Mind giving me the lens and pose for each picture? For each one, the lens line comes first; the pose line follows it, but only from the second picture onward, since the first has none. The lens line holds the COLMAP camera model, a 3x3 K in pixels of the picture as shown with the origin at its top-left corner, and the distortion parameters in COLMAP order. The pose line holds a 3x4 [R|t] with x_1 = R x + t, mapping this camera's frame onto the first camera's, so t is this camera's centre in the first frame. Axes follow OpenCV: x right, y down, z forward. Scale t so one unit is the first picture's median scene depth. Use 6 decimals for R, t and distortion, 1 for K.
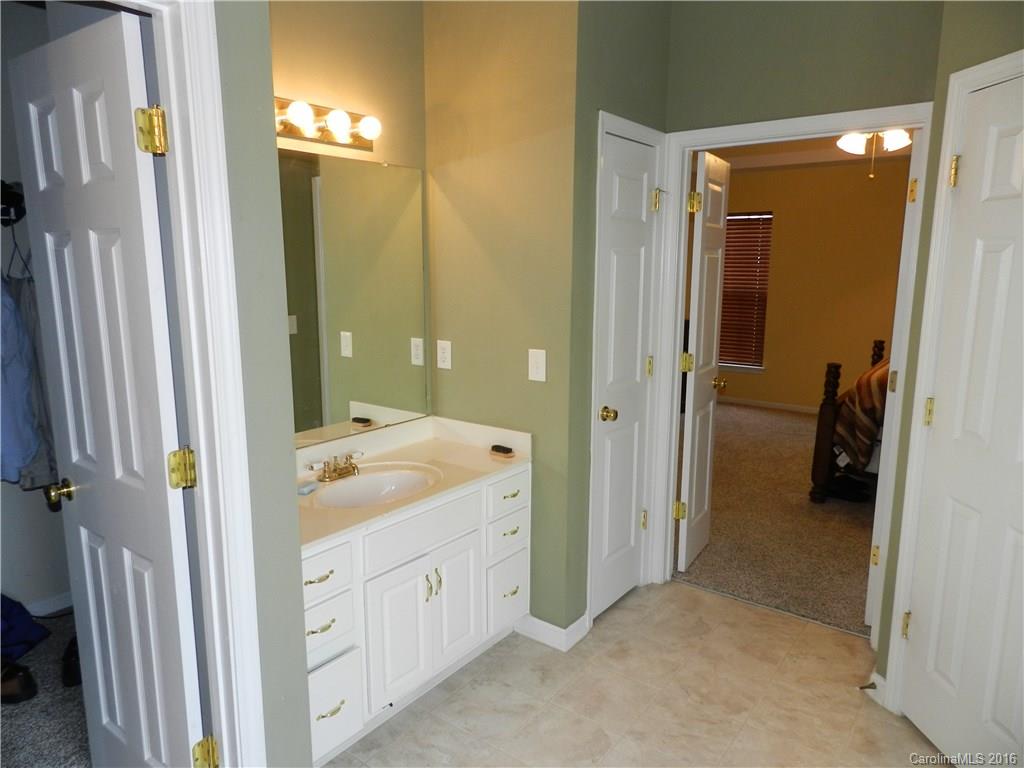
lens RADIAL K [[687.2, 0, 510.7], [0, 687.2, 388.6], [0, 0, 1]] dist [0.012236, -0.005697]
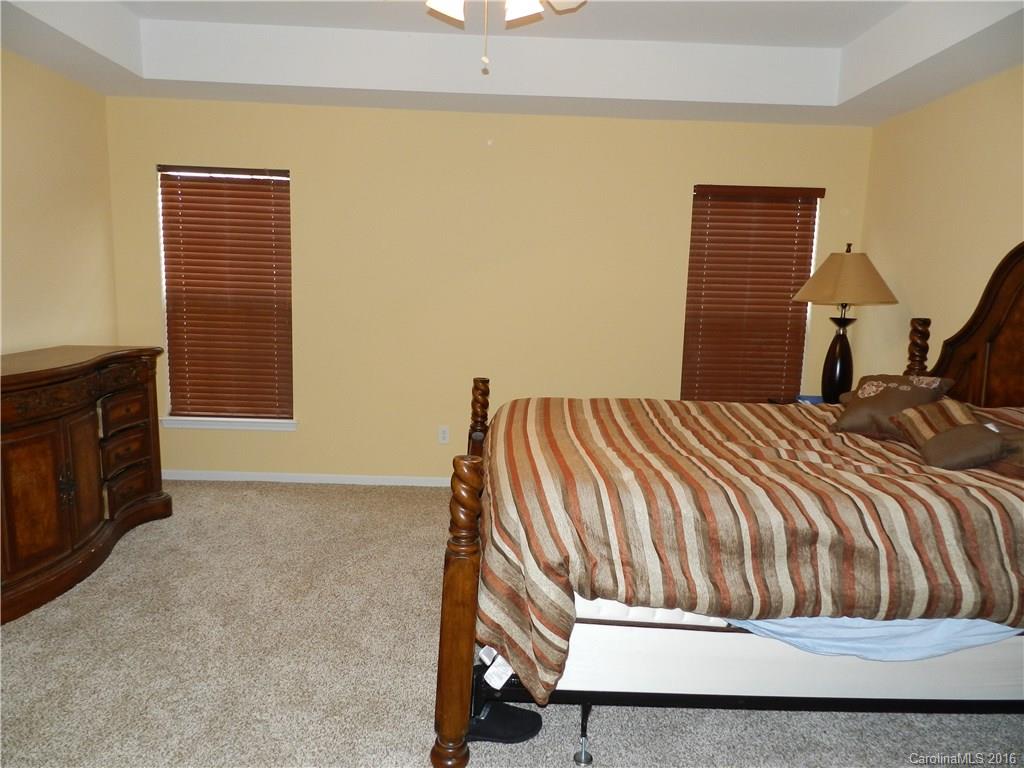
lens RADIAL K [[687.2, 0, 509.4], [0, 687.2, 380.6], [0, 0, 1]] dist [0.012236, -0.005697]
pose [[0.785165, -0.058898, 0.616480, 0.180905], [0.077965, 0.996948, -0.004052, -0.062845], [-0.614359, 0.051245, 0.787360, 0.507163]]
